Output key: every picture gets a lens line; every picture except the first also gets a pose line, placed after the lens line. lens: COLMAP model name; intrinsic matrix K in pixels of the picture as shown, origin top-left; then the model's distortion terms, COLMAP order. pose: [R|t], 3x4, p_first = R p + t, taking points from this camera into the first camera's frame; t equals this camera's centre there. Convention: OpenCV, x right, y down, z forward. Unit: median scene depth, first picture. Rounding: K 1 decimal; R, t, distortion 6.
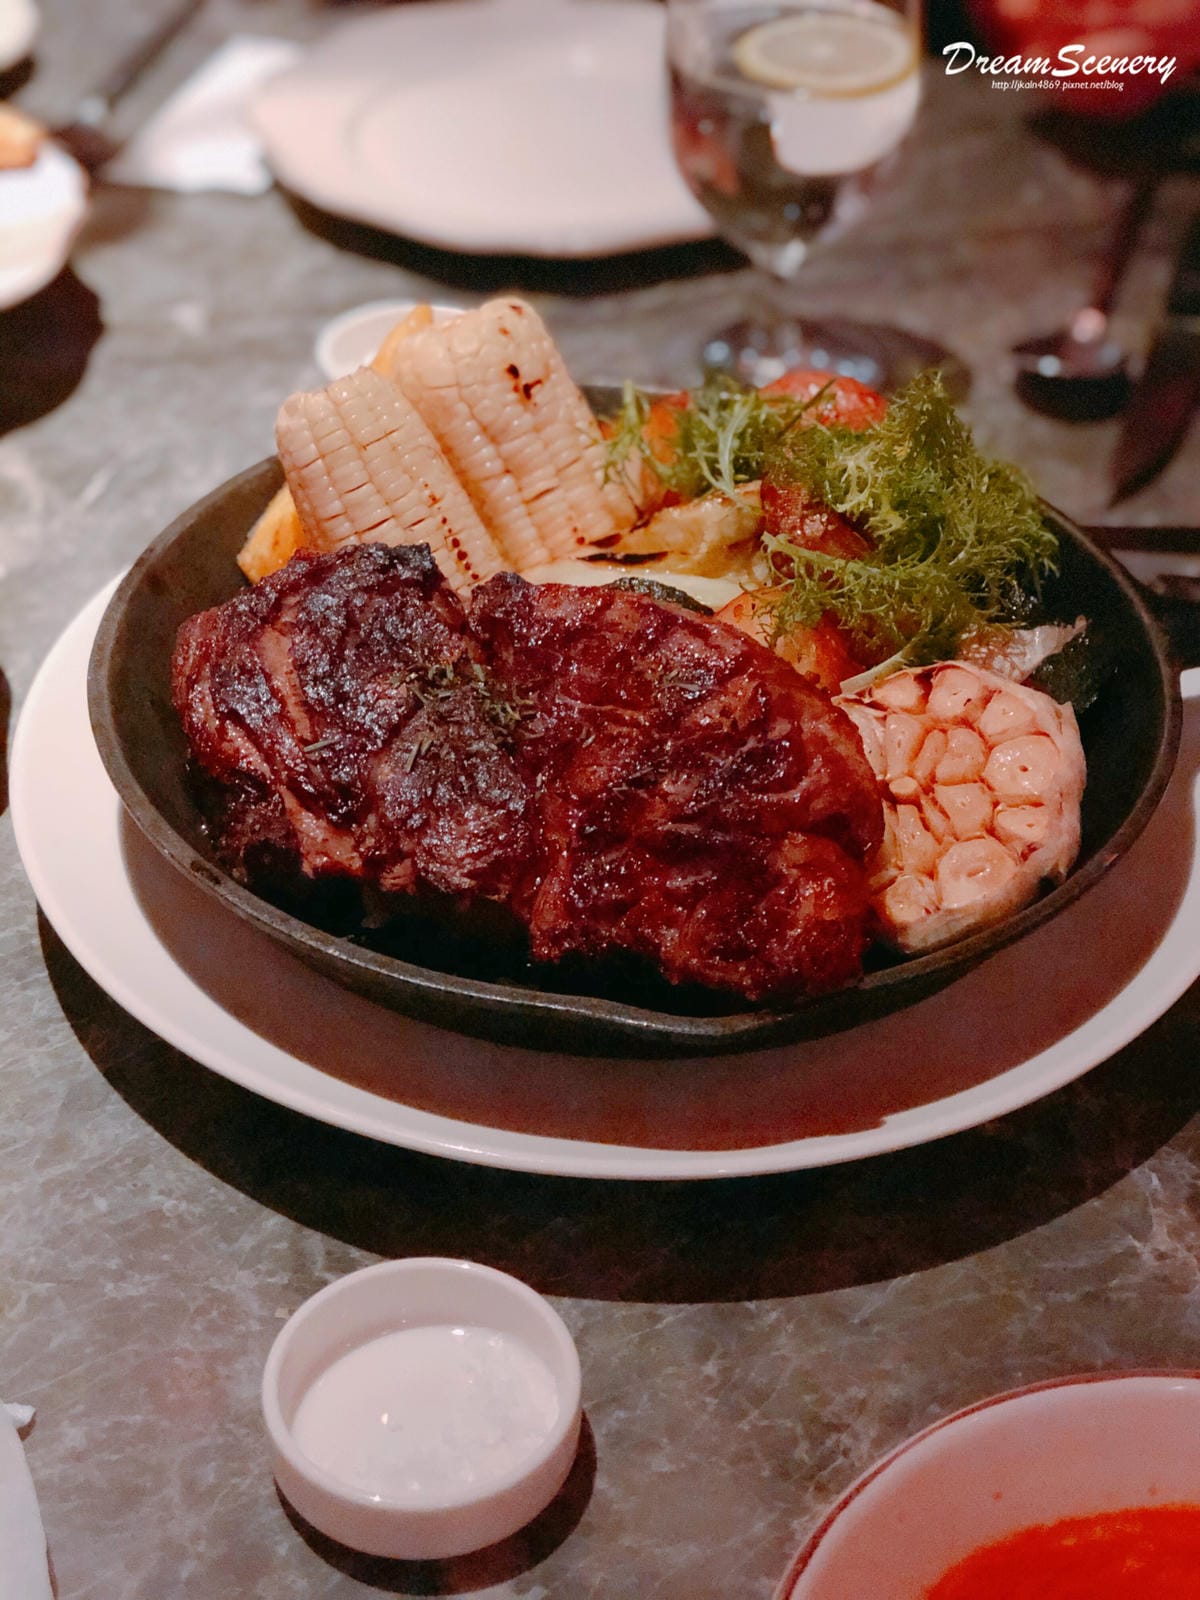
lens RADIAL K [[2546.6, 0, 602.0], [0, 2546.6, 791.7], [0, 0, 1]] dist [0.036073, 0.000000]
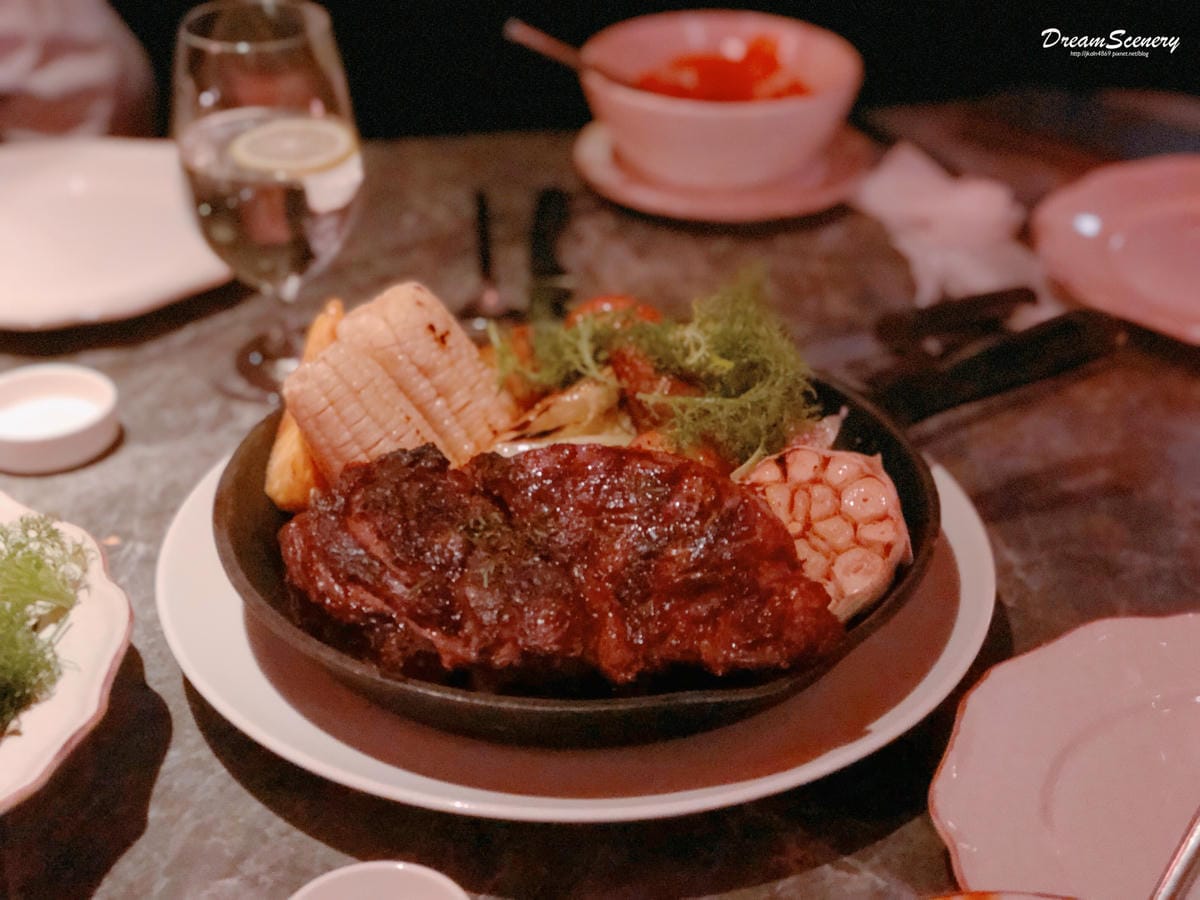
lens RADIAL K [[1909.9, 0, 601.4], [0, 1909.9, 449.6], [0, 0, 1]] dist [0.036073, 0.000000]
pose [[0.935229, -0.192997, 0.296816, -0.310991], [0.228657, 0.969320, -0.090193, 0.028265], [-0.270302, 0.152220, 0.950666, -0.076460]]
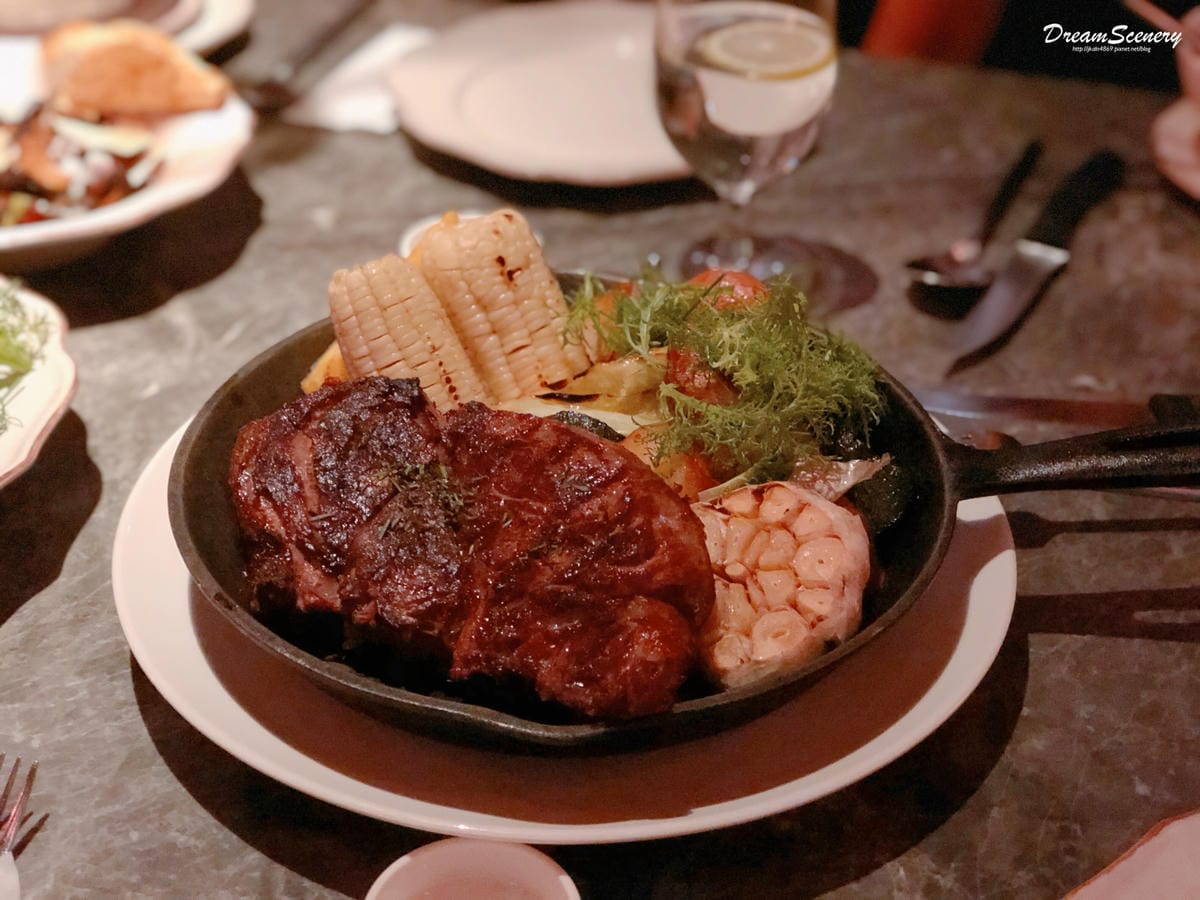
lens RADIAL K [[1909.9, 0, 598.3], [0, 1909.9, 454.7], [0, 0, 1]] dist [0.036073, 0.000000]
pose [[0.995094, 0.052105, -0.084095, 0.122174], [-0.057960, 0.995949, -0.068754, 0.010785], [0.080172, 0.073291, 0.994083, -0.031851]]
